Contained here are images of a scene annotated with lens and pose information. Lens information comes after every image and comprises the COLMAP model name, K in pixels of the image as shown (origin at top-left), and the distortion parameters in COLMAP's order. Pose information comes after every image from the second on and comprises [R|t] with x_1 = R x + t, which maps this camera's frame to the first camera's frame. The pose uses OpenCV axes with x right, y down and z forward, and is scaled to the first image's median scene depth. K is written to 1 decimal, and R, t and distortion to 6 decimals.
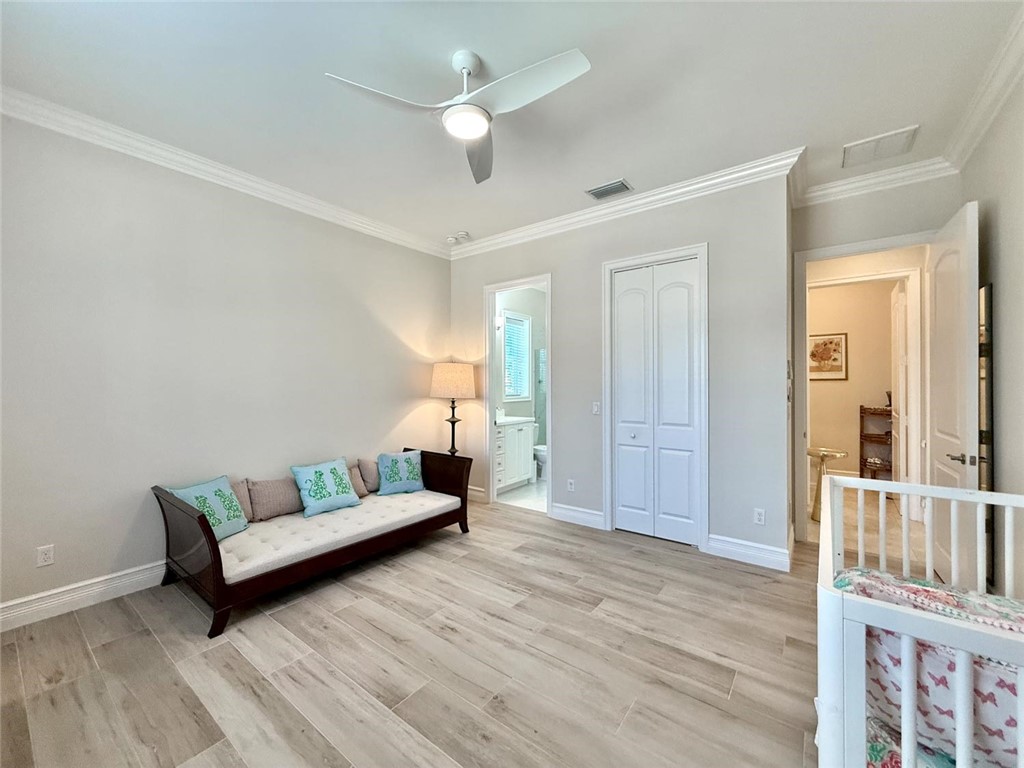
lens RADIAL K [[407.3, 0, 508.1], [0, 407.3, 383.3], [0, 0, 1]] dist [0.000921, -0.000122]
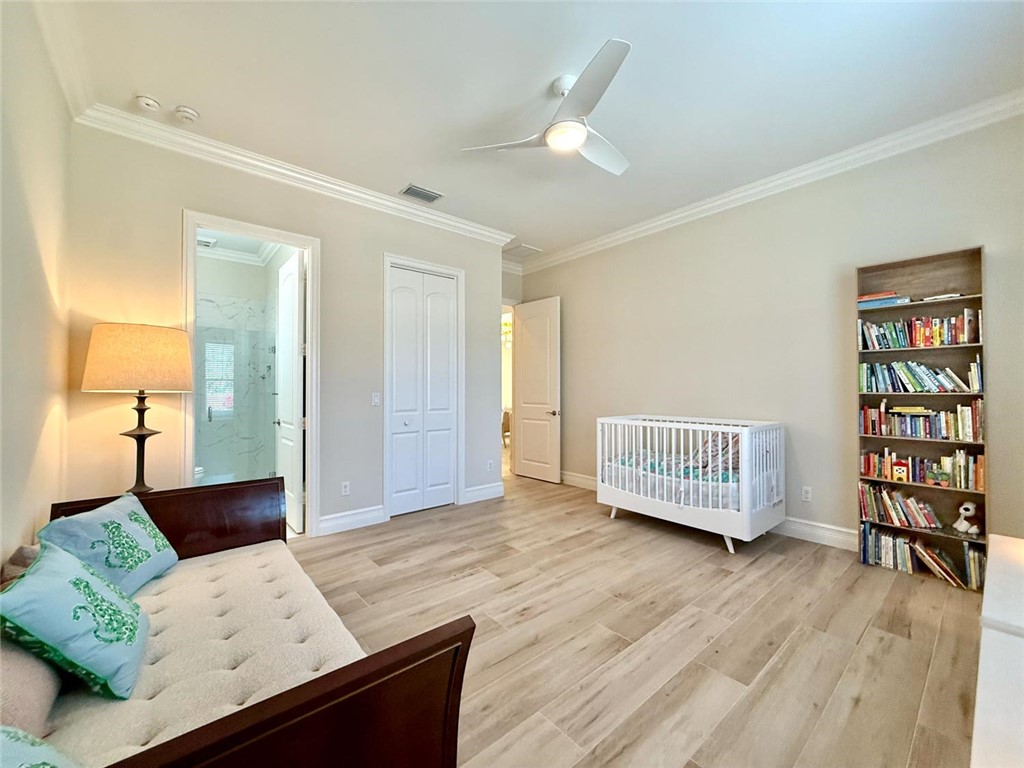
lens RADIAL K [[407.3, 0, 508.1], [0, 407.3, 383.3], [0, 0, 1]] dist [0.000921, -0.000122]
pose [[0.218395, 0.017956, 0.975695, -0.888084], [0.001917, 0.999821, -0.018829, 0.056778], [-0.975859, 0.005983, 0.218321, 0.649115]]
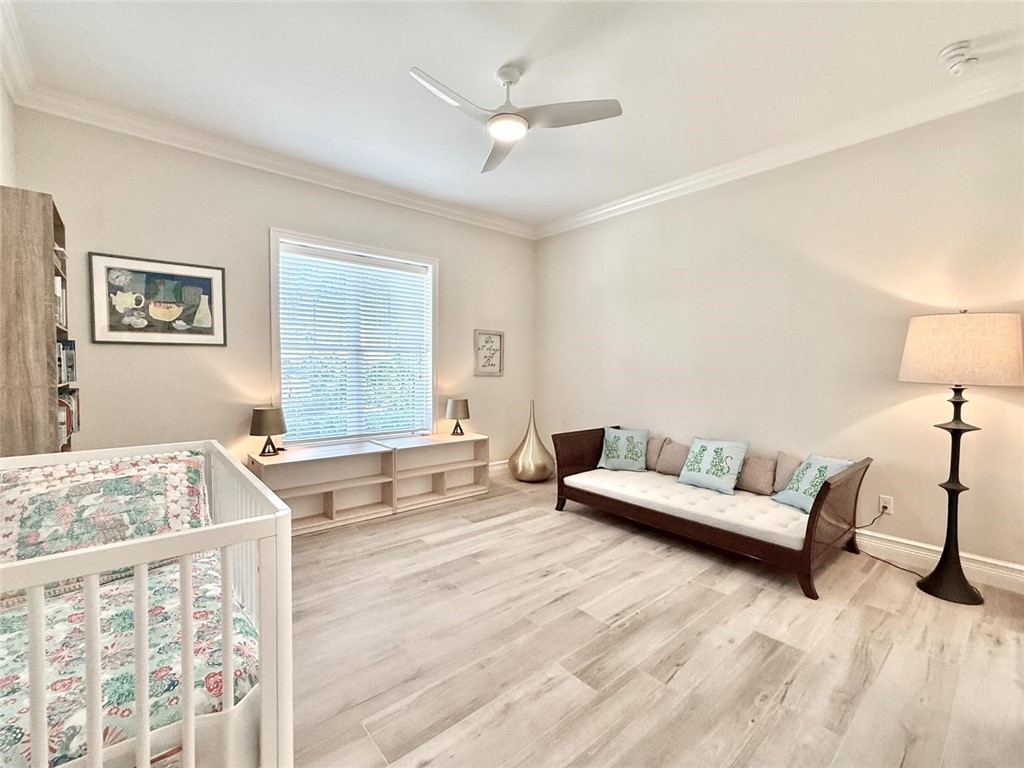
lens RADIAL K [[444.7, 0, 512.0], [0, 444.7, 384.0], [0, 0, 1]] dist [0.002177, 0.000101]
pose [[-0.202490, 0.039598, -0.978484, 0.825827], [-0.004488, 0.999134, 0.041362, 0.026522], [0.979274, 0.012766, -0.202136, 0.909274]]
